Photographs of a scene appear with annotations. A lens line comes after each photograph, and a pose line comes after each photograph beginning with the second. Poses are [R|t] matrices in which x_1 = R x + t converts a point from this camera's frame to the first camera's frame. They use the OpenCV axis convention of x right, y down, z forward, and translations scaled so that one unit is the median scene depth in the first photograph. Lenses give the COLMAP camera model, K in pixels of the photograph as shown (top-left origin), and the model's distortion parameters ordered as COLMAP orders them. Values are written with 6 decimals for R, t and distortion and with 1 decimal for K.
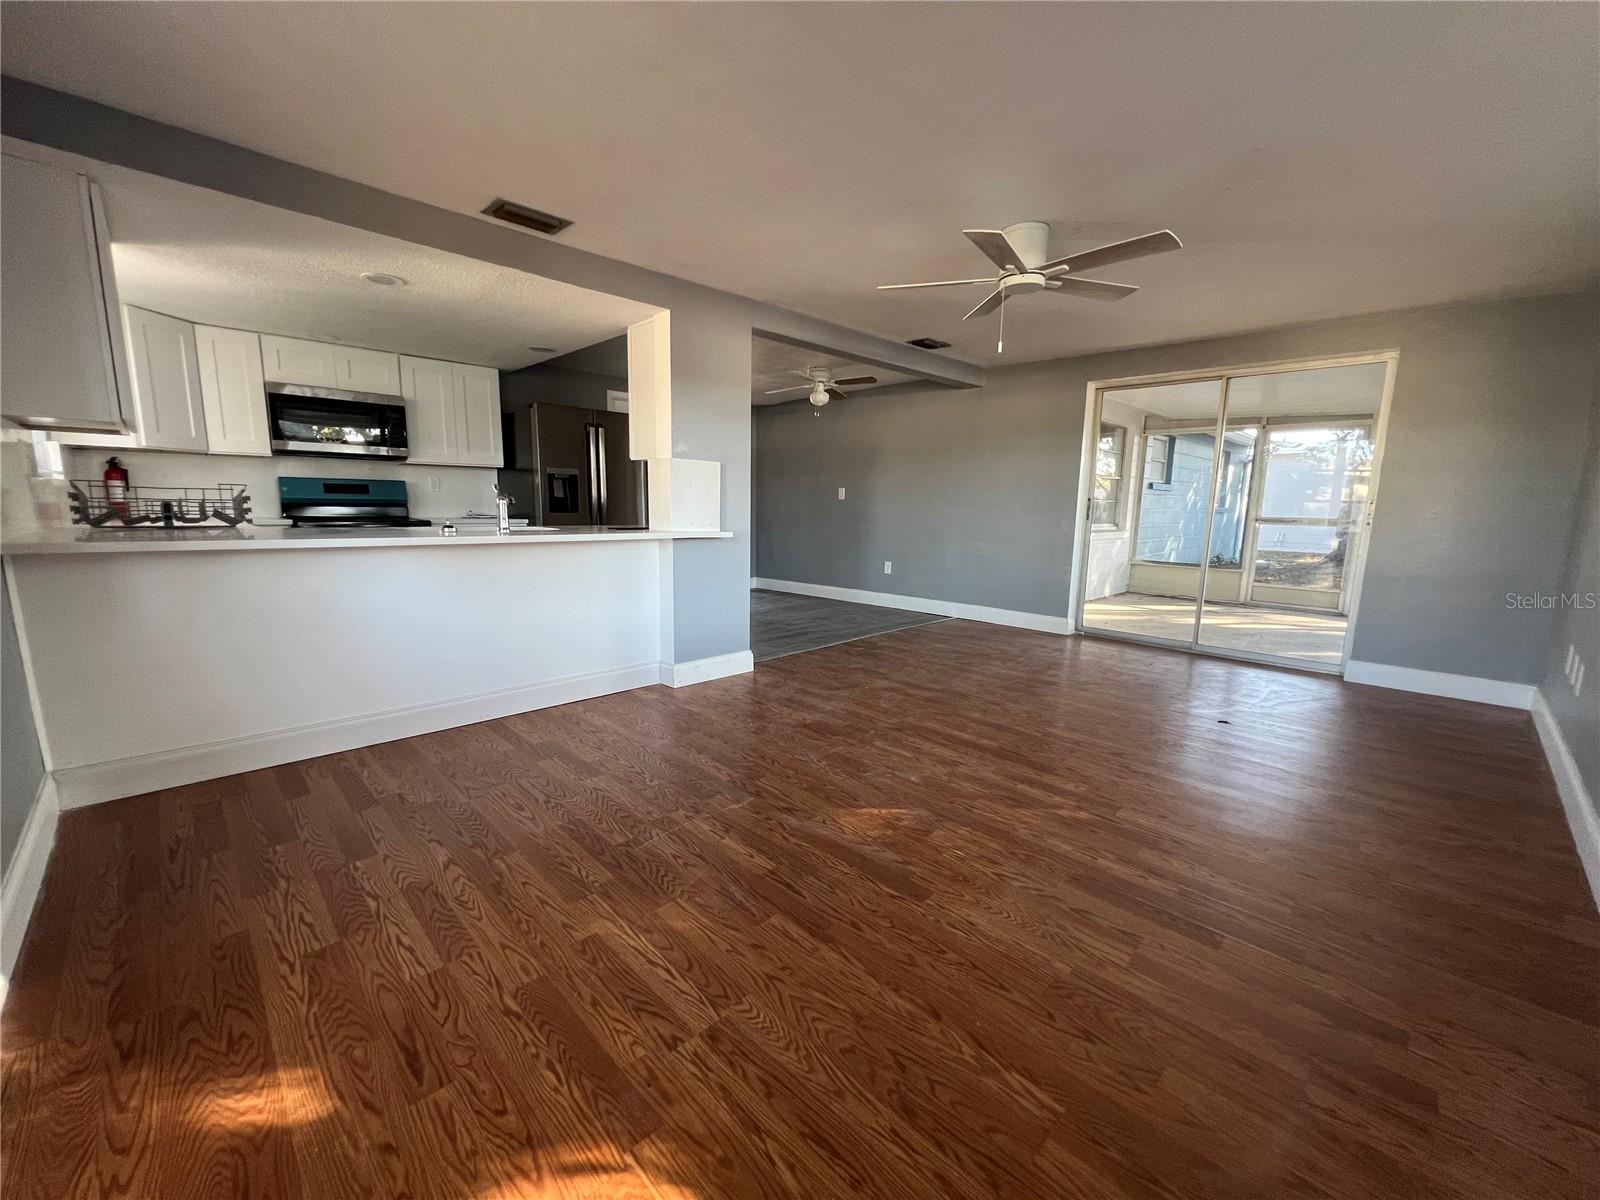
lens RADIAL K [[639.1, 0, 802.3], [0, 639.1, 604.6], [0, 0, 1]] dist [-0.000927, 0.000343]
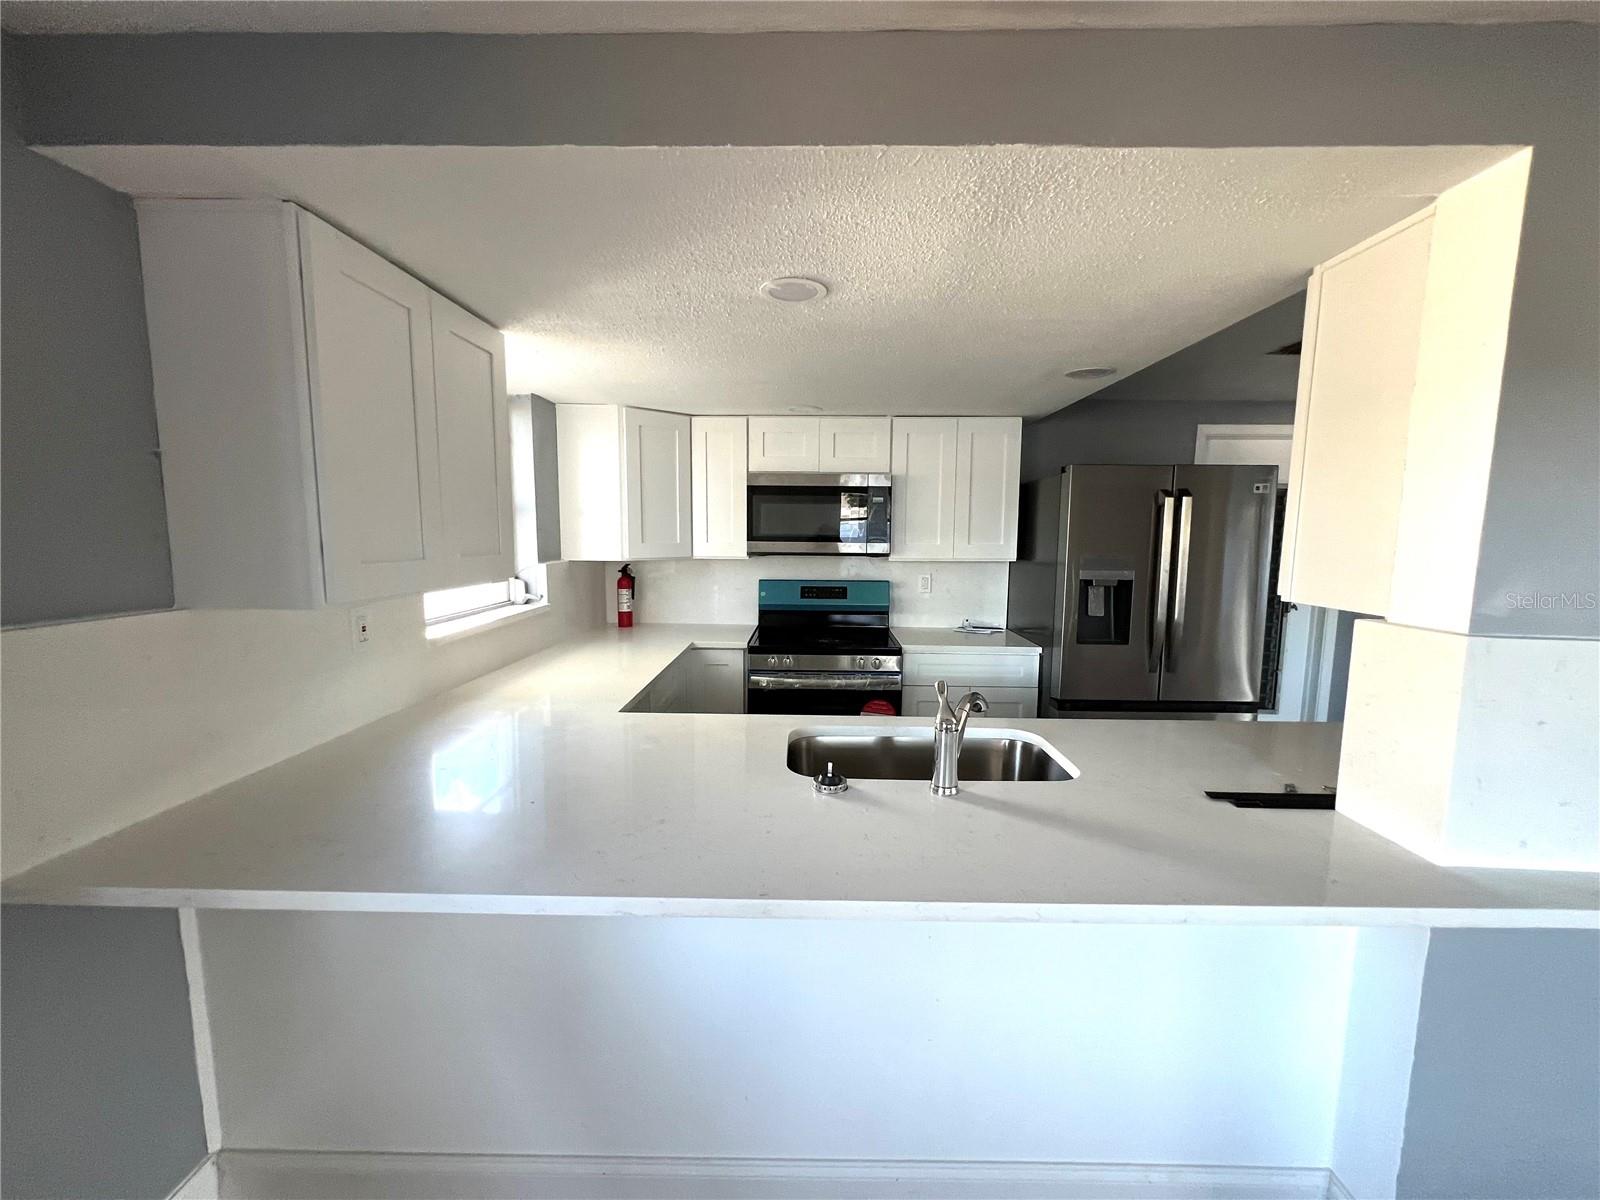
lens RADIAL K [[639.1, 0, 802.2], [0, 639.1, 601.6], [0, 0, 1]] dist [-0.000927, 0.000343]
pose [[0.696796, 0.066500, -0.714180, -0.190643], [-0.109439, 0.993892, -0.014231, -0.185450], [0.708871, 0.088075, 0.699818, 0.502408]]
